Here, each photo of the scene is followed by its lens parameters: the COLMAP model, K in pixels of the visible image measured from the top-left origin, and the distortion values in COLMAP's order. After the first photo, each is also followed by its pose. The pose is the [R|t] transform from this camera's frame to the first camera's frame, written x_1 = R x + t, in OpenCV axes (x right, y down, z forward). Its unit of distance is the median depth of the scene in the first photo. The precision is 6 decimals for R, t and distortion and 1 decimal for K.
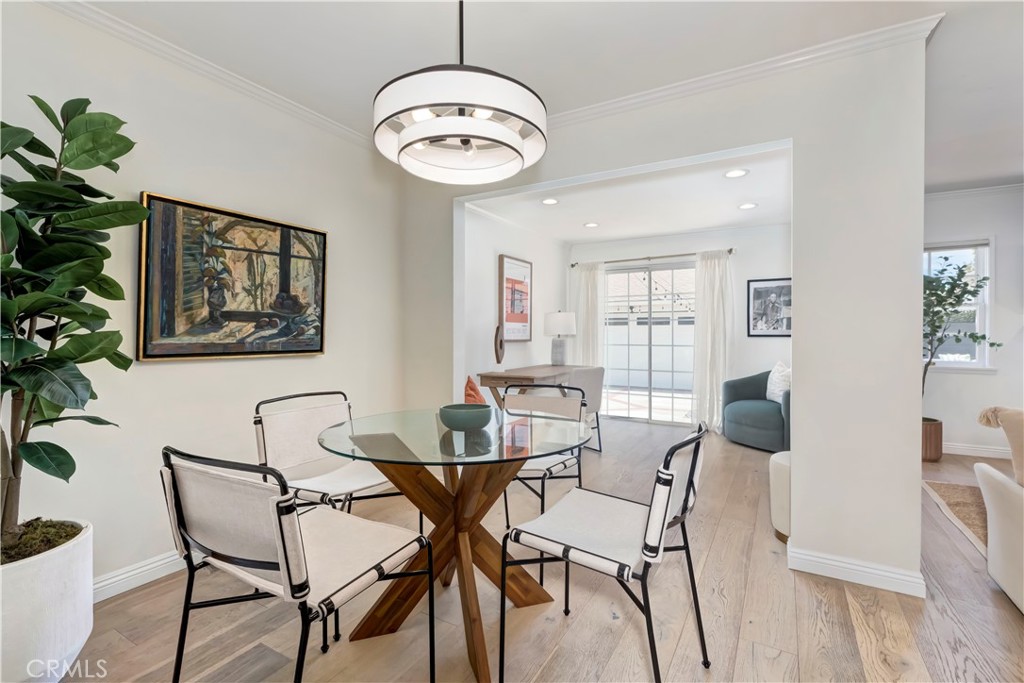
lens RADIAL K [[464.3, 0, 501.6], [0, 464.3, 336.0], [0, 0, 1]] dist [0.000864, -0.000469]
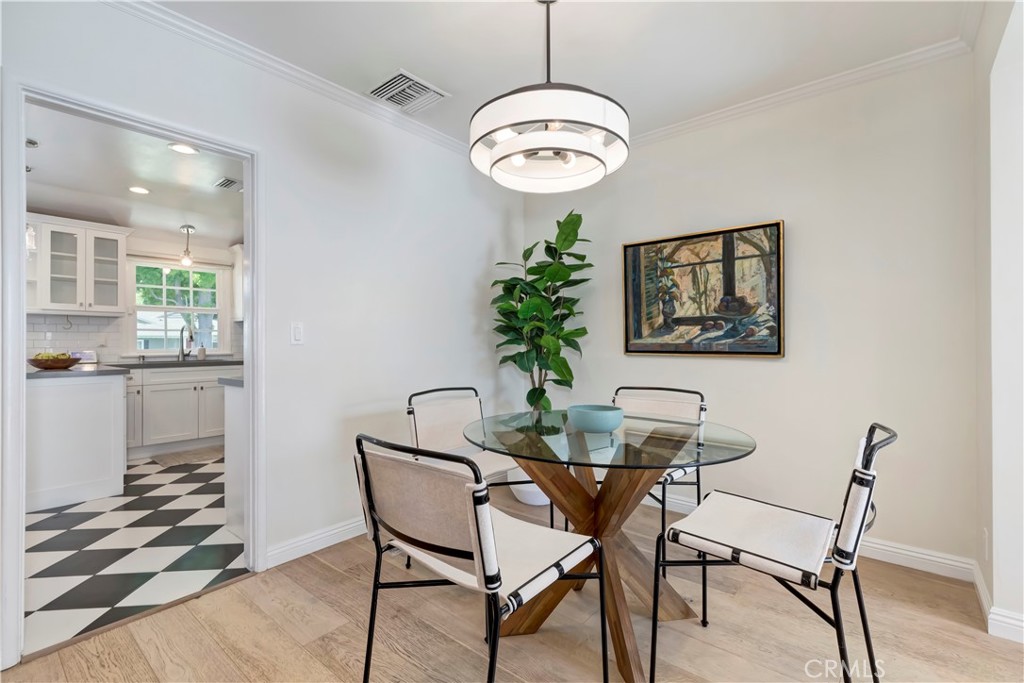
lens RADIAL K [[464.3, 0, 529.9], [0, 464.3, 340.5], [0, 0, 1]] dist [0.000864, -0.000469]
pose [[-0.137830, -0.005161, -0.990442, 0.645877], [-0.001825, 0.999986, -0.004957, 0.013277], [0.990454, 0.001124, -0.137837, 0.730971]]
